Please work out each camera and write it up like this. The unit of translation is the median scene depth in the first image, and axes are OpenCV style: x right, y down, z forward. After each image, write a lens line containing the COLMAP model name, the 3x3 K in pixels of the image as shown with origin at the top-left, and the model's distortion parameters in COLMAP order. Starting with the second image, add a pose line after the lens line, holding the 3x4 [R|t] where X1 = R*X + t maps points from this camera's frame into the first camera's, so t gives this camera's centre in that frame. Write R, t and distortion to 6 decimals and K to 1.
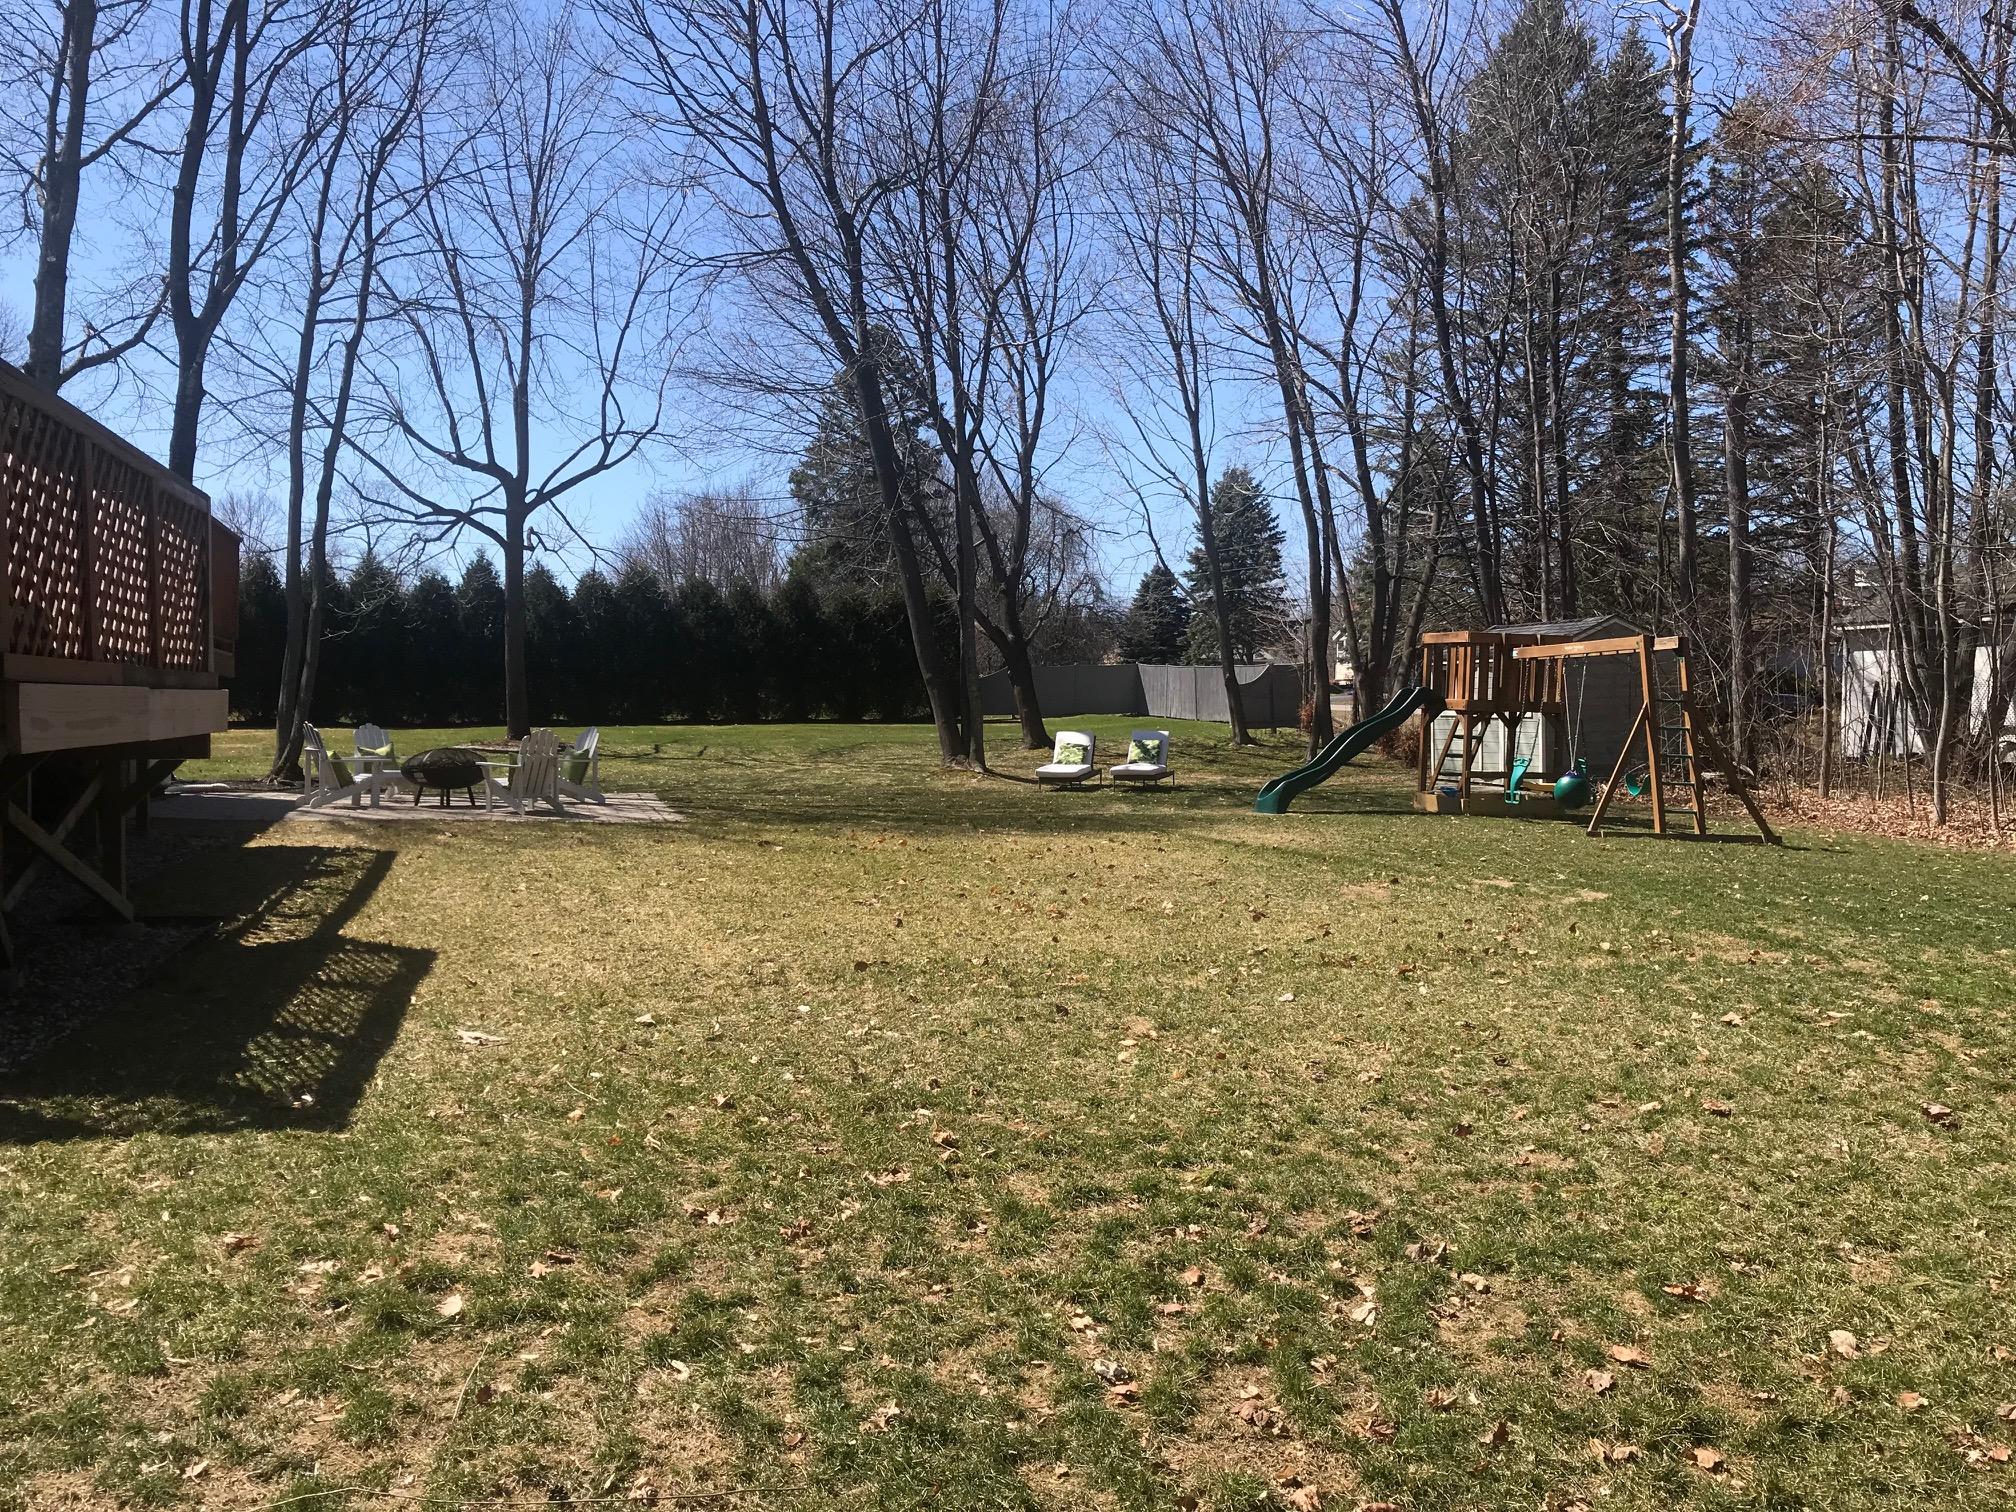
lens RADIAL K [[1679.1, 0, 1008.0], [0, 1679.1, 756.0], [0, 0, 1]] dist [0.005630, 0.023468]
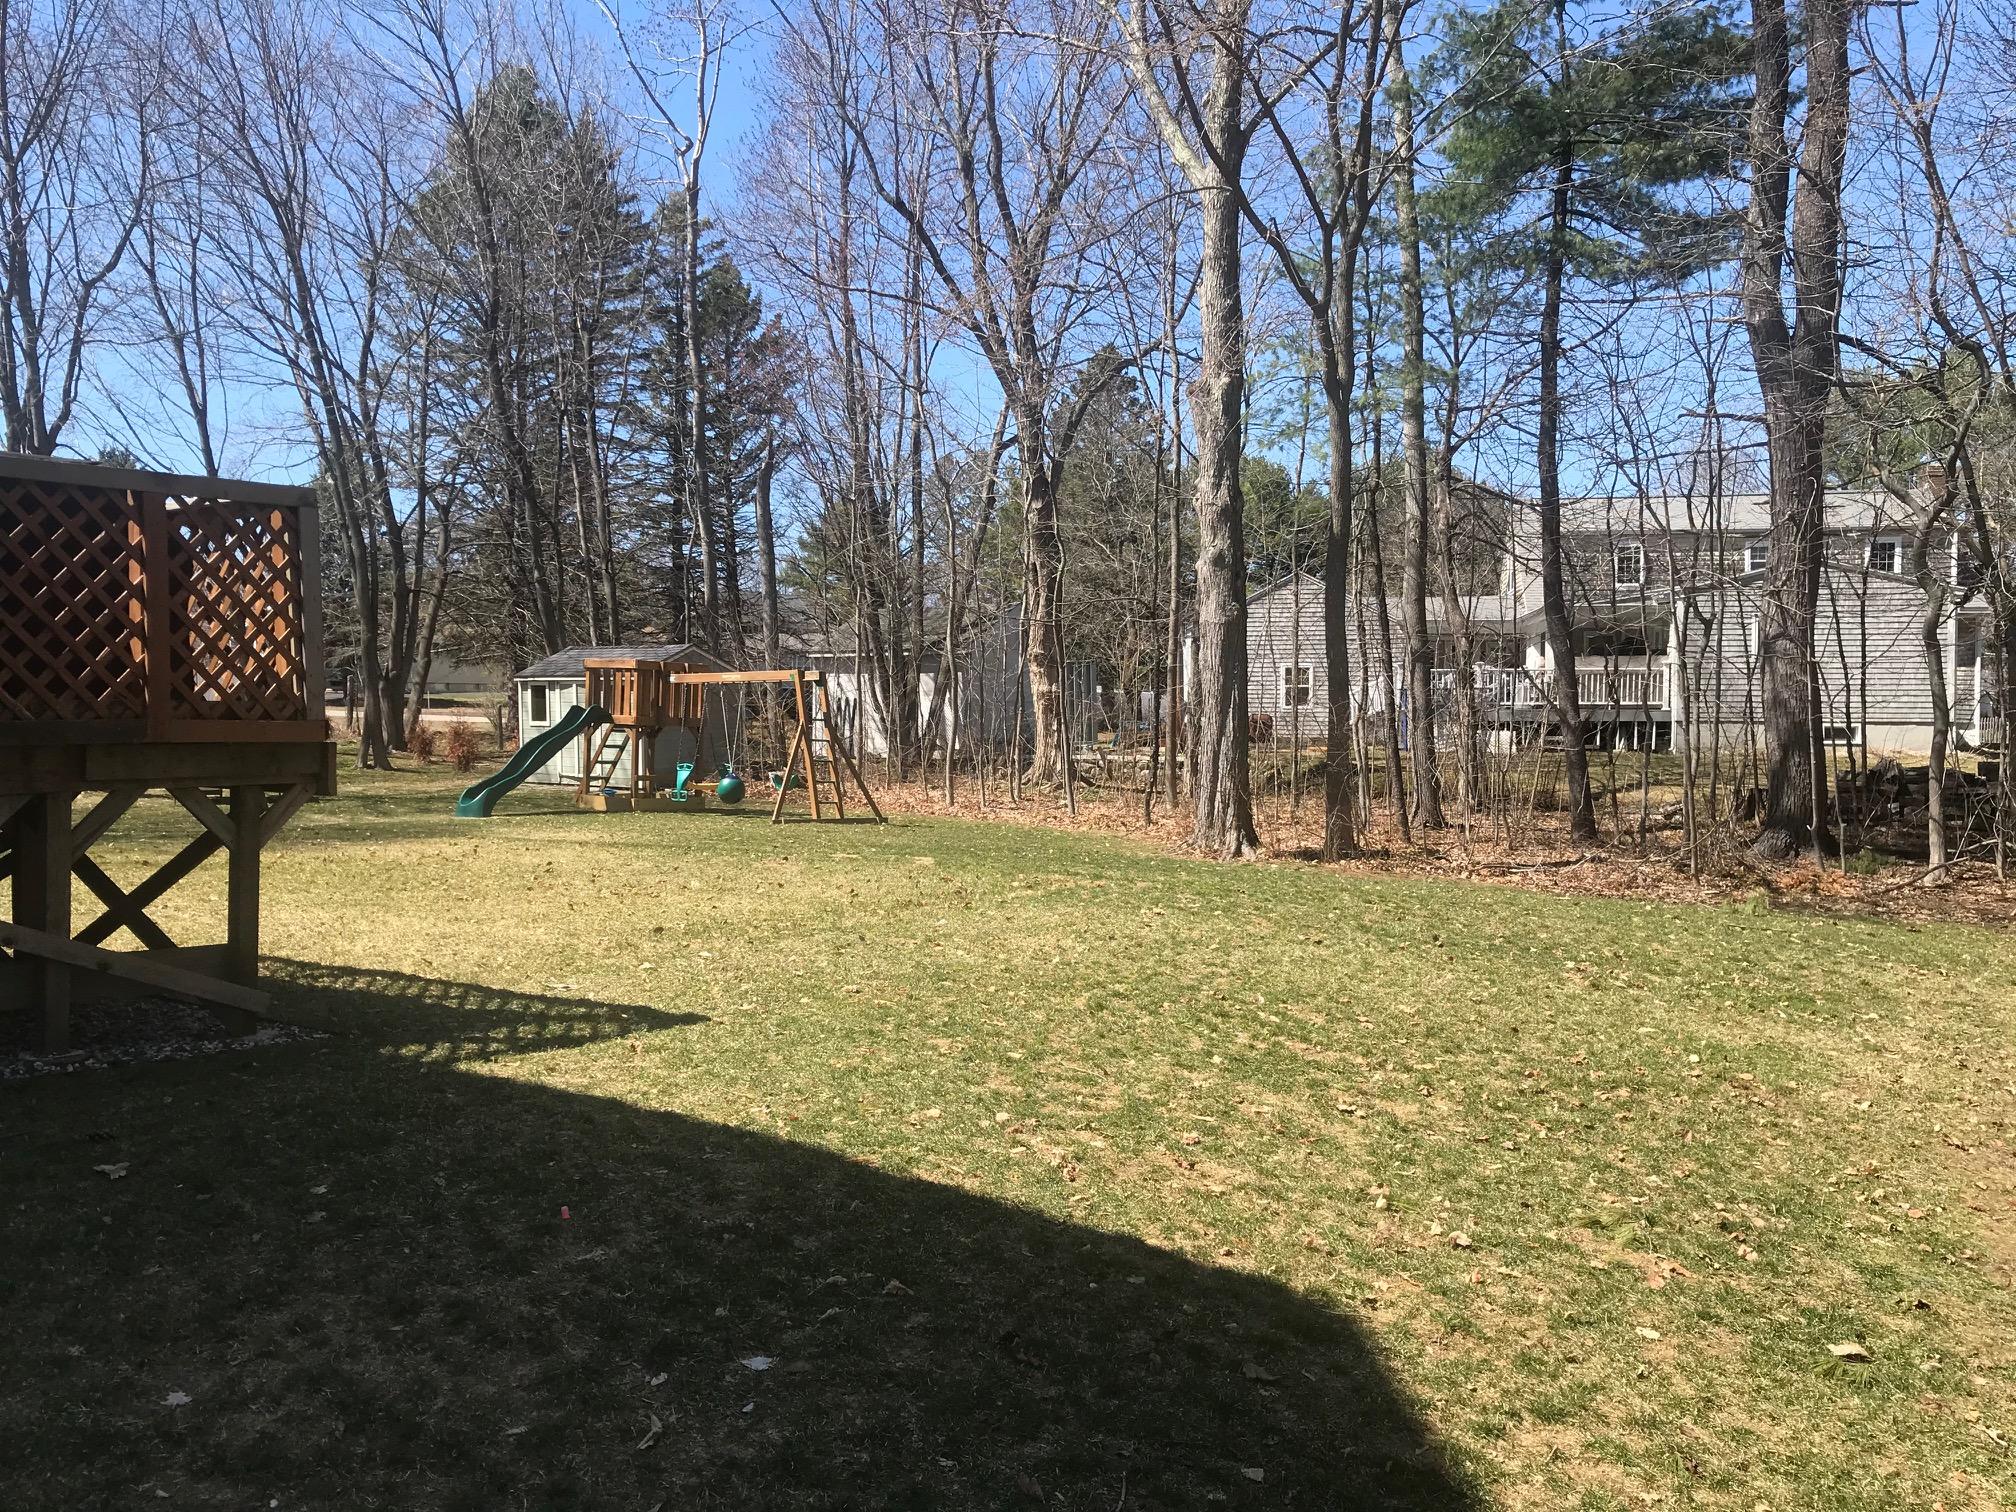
lens RADIAL K [[1679.1, 0, 1008.0], [0, 1679.1, 756.0], [0, 0, 1]] dist [0.005630, 0.023468]
pose [[0.774986, -0.011404, 0.631875, -0.425582], [0.011300, 0.999927, 0.004186, -0.010353], [-0.631877, 0.003896, 0.775059, -0.156016]]
